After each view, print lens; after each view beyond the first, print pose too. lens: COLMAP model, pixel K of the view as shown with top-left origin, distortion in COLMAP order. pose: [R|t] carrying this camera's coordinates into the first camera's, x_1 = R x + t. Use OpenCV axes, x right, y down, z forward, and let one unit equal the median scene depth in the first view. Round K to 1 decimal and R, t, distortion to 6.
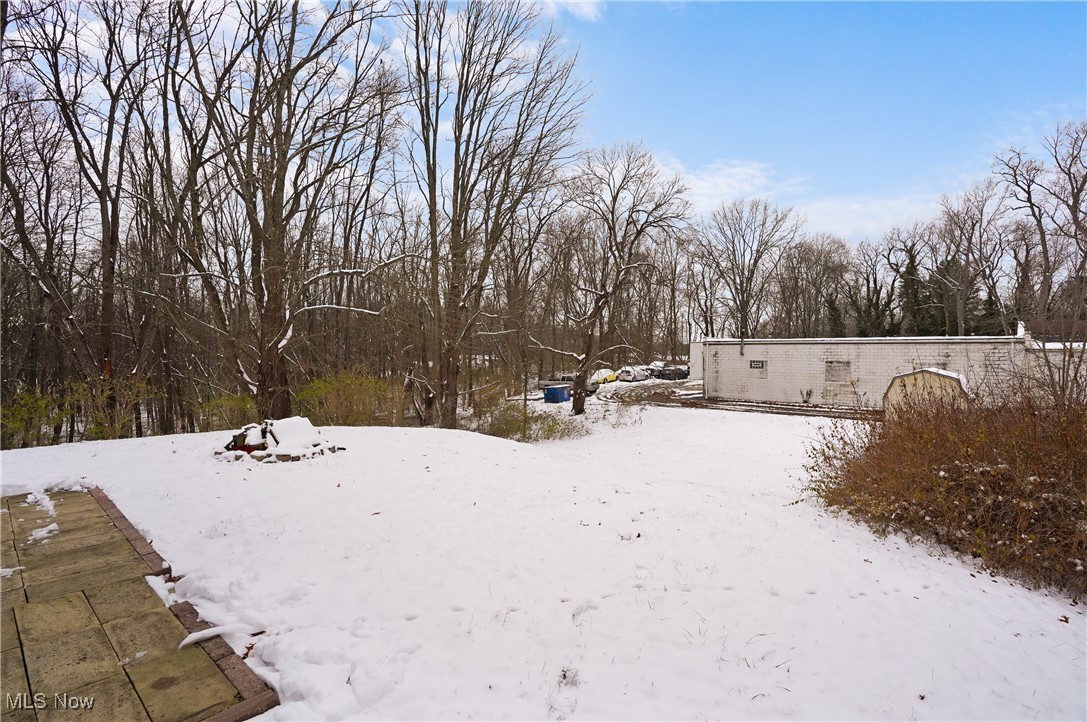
lens RADIAL K [[506.8, 0, 543.5], [0, 506.8, 361.0], [0, 0, 1]] dist [-0.012673, 0.000742]
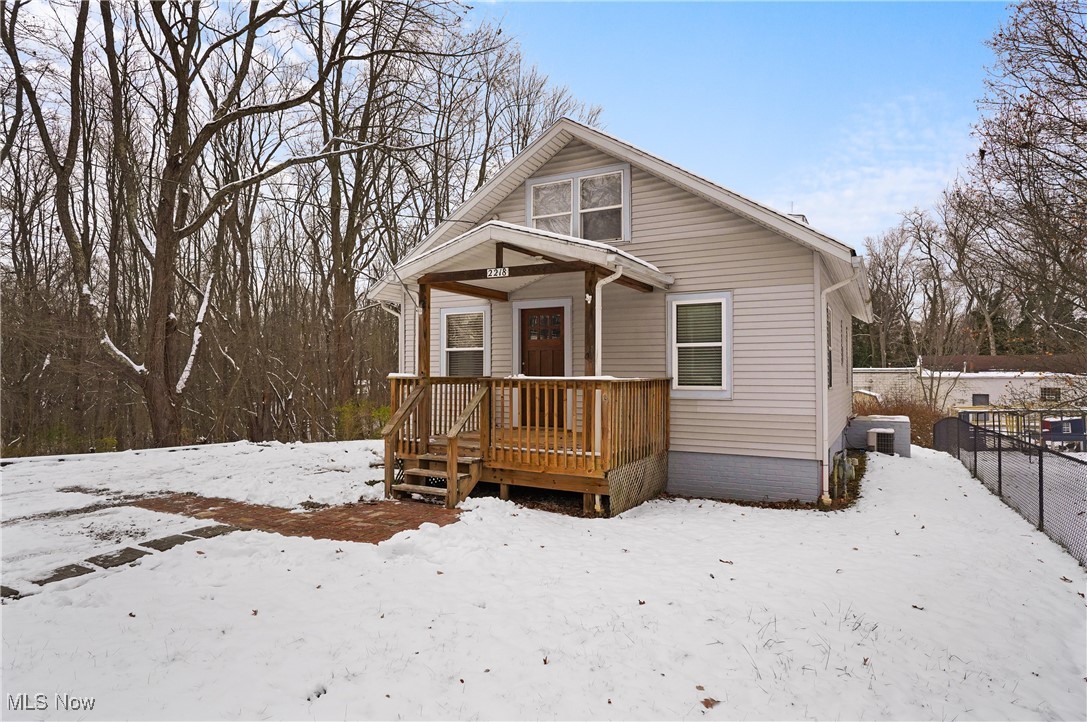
lens RADIAL K [[625.2, 0, 549.6], [0, 625.2, 364.8], [0, 0, 1]] dist [-0.010399, 0.000401]
pose [[0.981391, -0.000482, 0.192019, -0.376952], [0.006737, 0.999468, -0.031924, -0.005983], [-0.191902, 0.032623, 0.980872, -0.489322]]
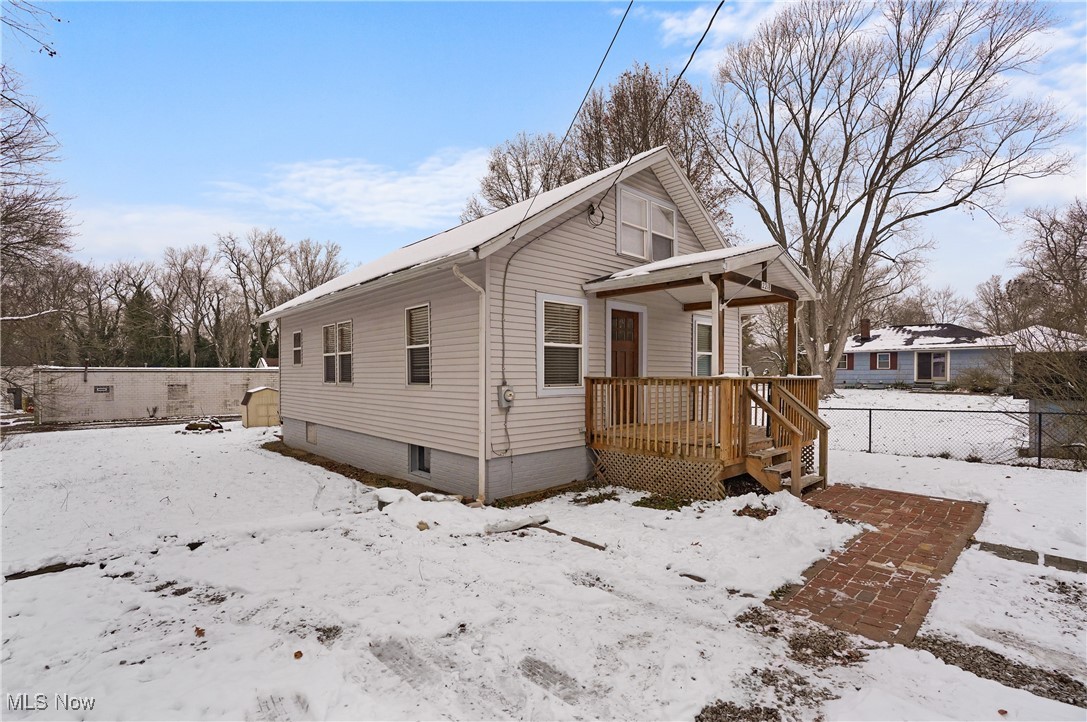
lens RADIAL K [[507.1, 0, 543.1], [0, 507.1, 377.8], [0, 0, 1]] dist [-0.052806, 0.024224]
pose [[0.130627, -0.013127, 0.991345, -0.594894], [0.018874, 0.999764, 0.010751, -0.013160], [-0.991252, 0.017307, 0.130844, -0.165376]]
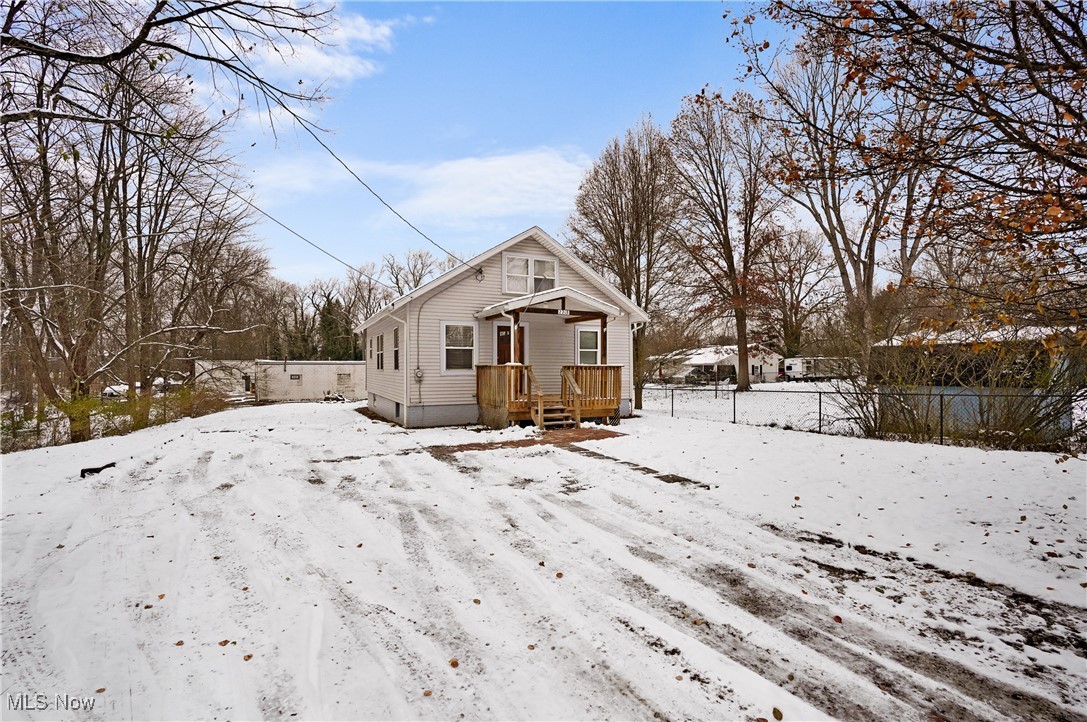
lens RADIAL K [[506.8, 0, 543.5], [0, 506.8, 361.0], [0, 0, 1]] dist [-0.012673, 0.000742]
pose [[0.417418, 0.004272, 0.908705, -0.725187], [0.019184, 0.999725, -0.013512, -0.007030], [-0.908512, 0.023072, 0.417221, -0.392656]]
